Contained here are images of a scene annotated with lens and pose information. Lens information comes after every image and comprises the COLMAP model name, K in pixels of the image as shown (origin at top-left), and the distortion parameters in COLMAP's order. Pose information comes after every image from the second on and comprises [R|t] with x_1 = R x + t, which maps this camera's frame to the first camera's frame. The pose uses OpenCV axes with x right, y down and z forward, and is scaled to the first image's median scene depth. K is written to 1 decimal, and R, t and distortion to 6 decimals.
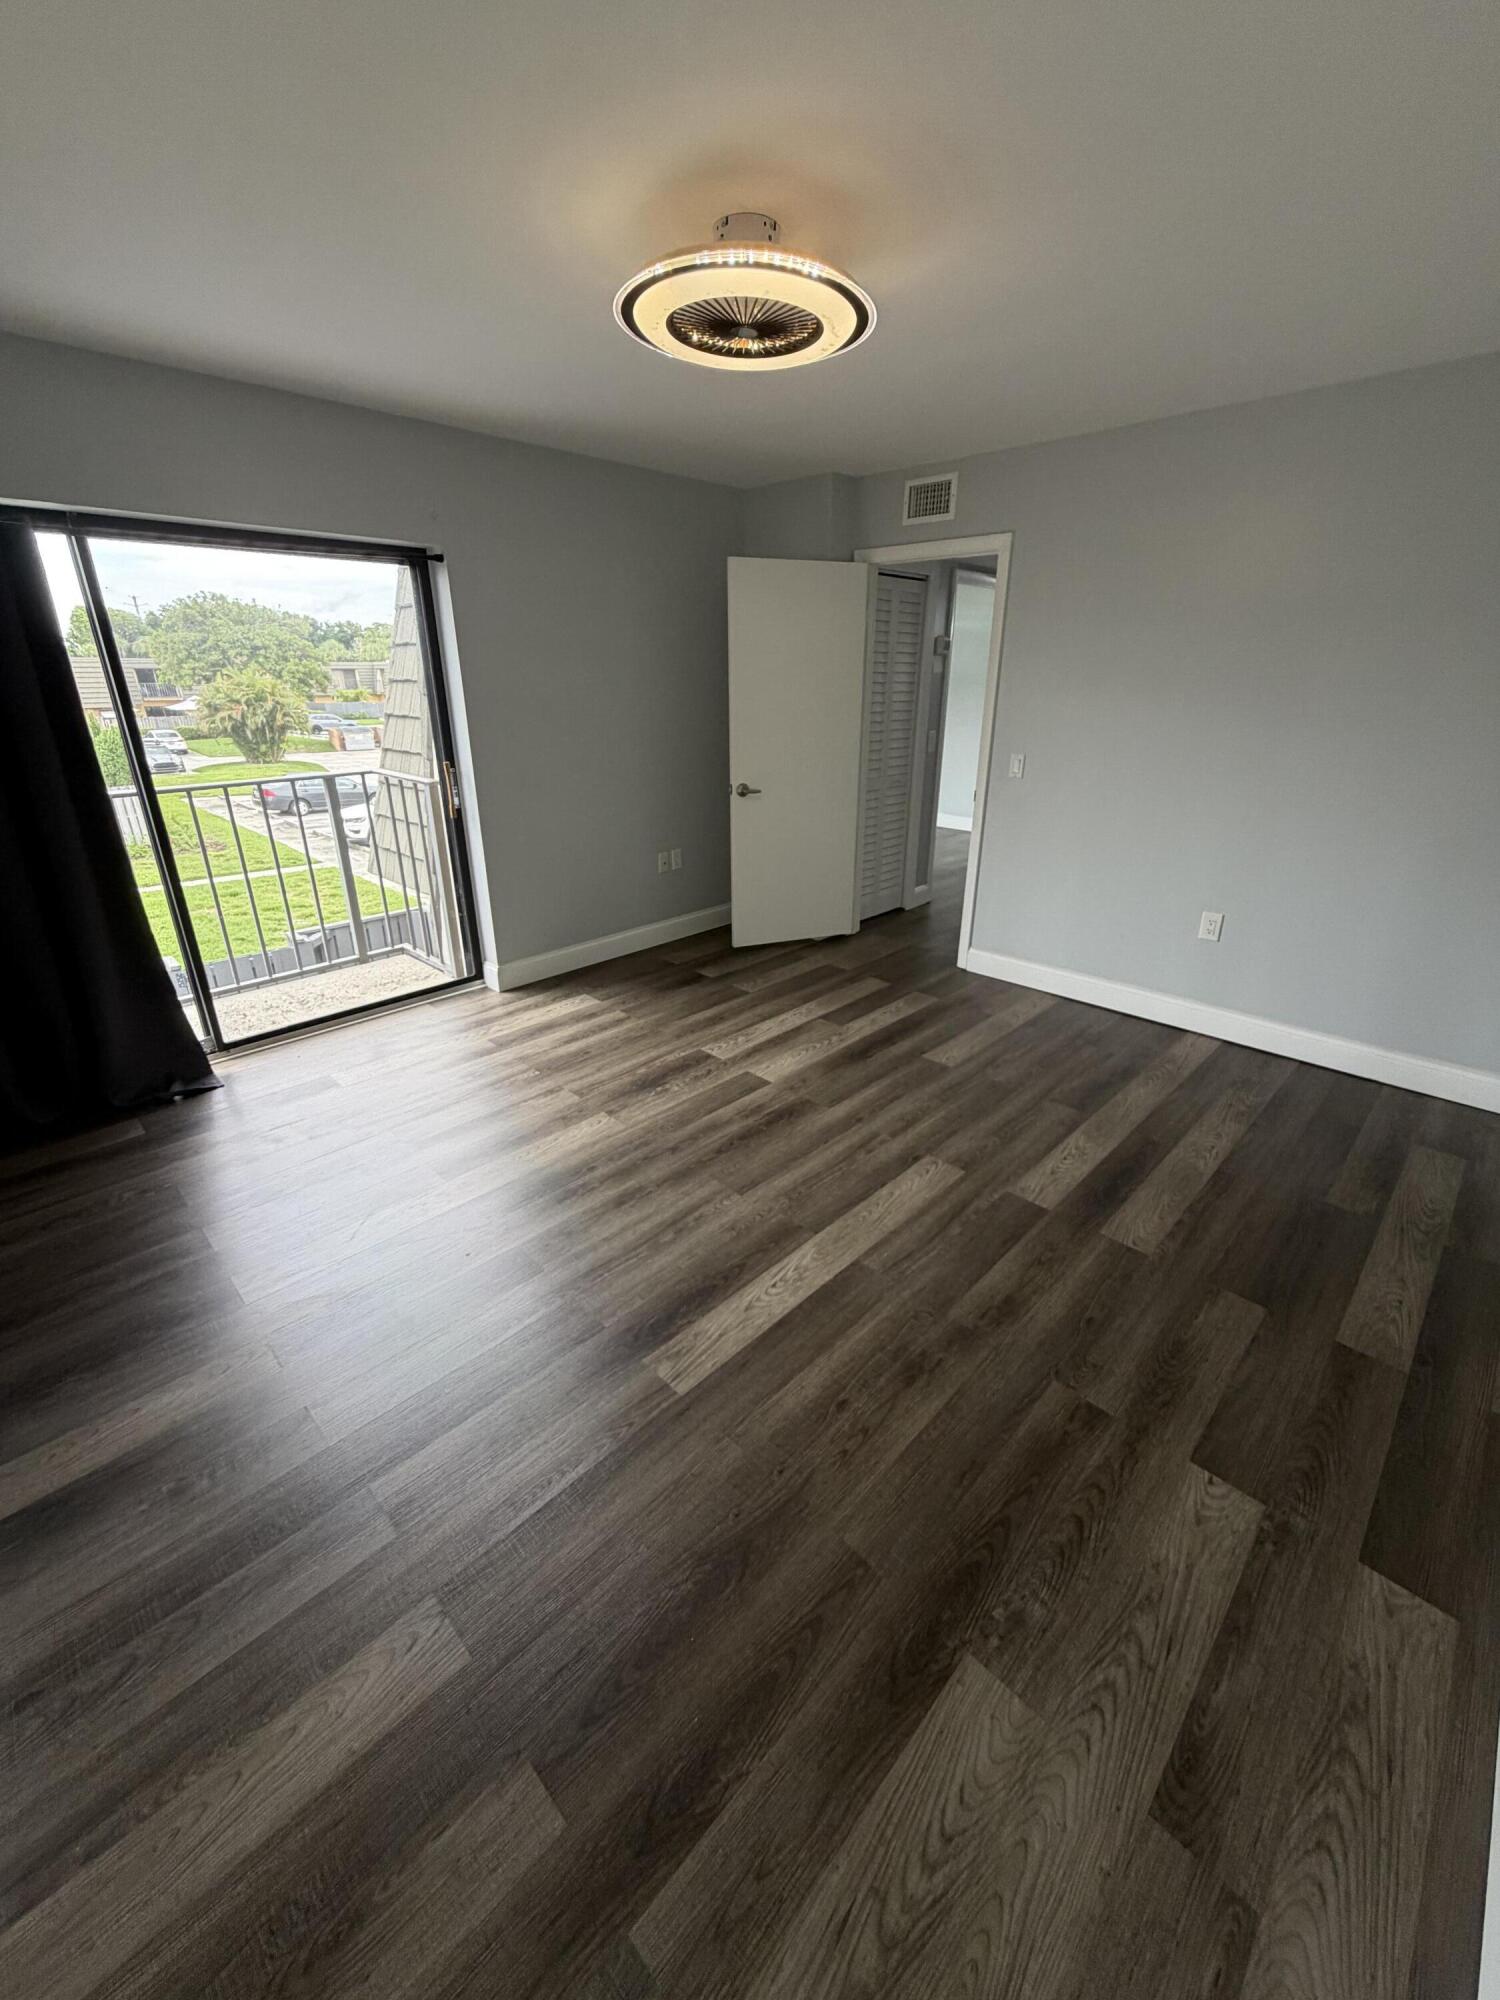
lens RADIAL K [[798.3, 0, 760.2], [0, 798.3, 997.3], [0, 0, 1]] dist [-0.000612, 0.000499]
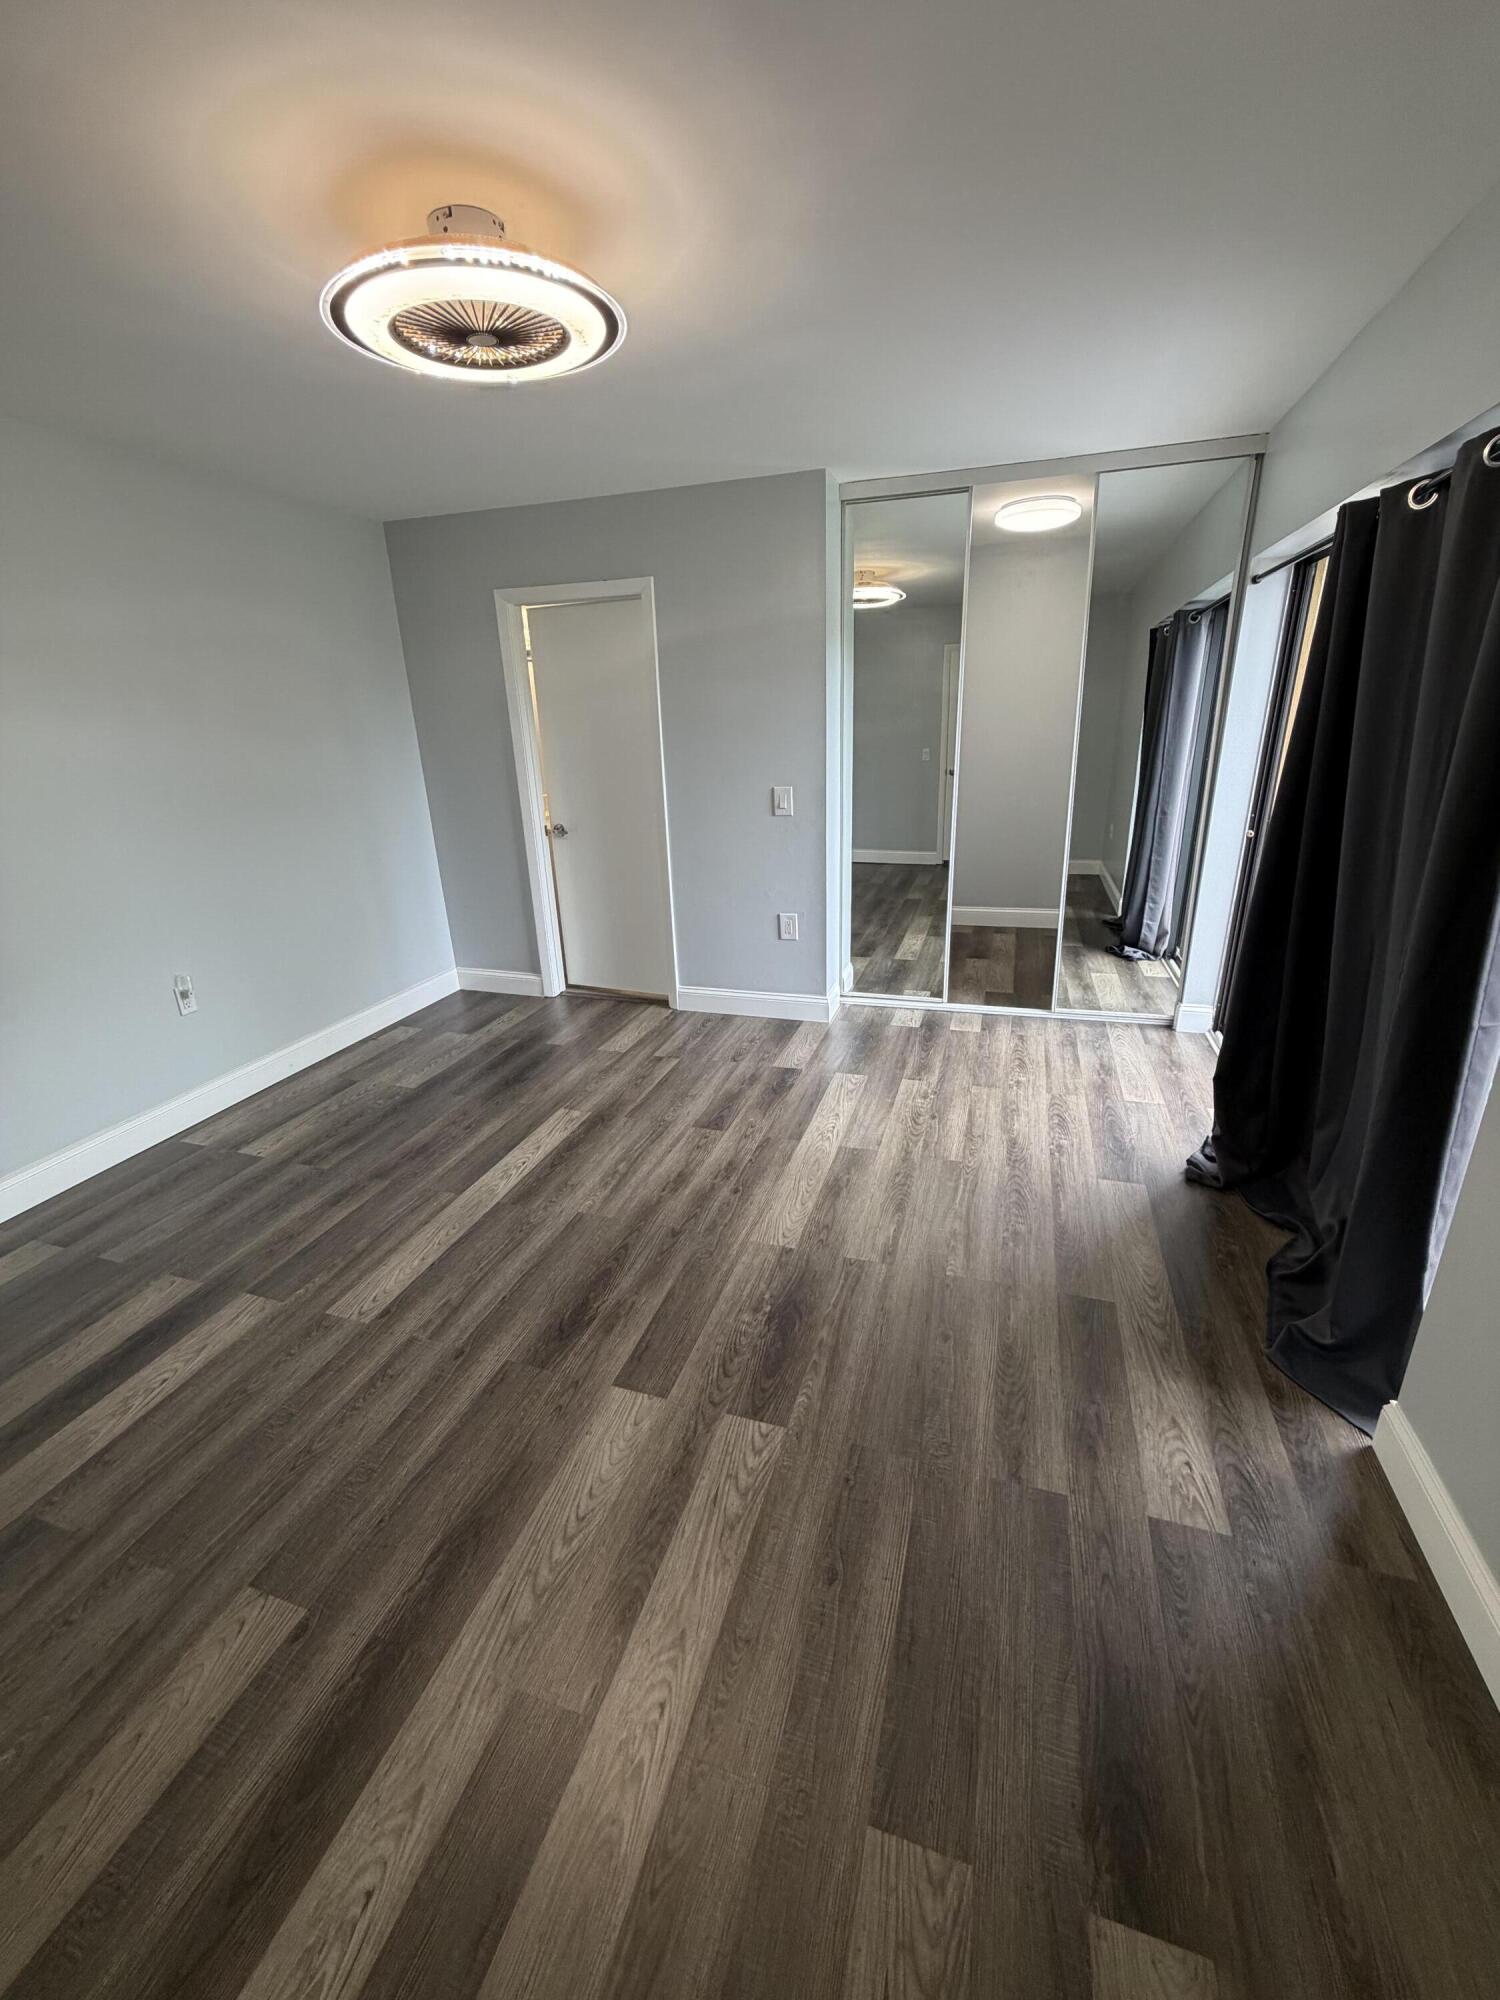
lens RADIAL K [[798.3, 0, 758.0], [0, 798.3, 977.3], [0, 0, 1]] dist [-0.000612, 0.000499]
pose [[-0.894787, 0.167393, -0.413926, 0.140934], [-0.138225, 0.777667, 0.613293, -0.638626], [0.424558, 0.605982, -0.672709, 1.568236]]
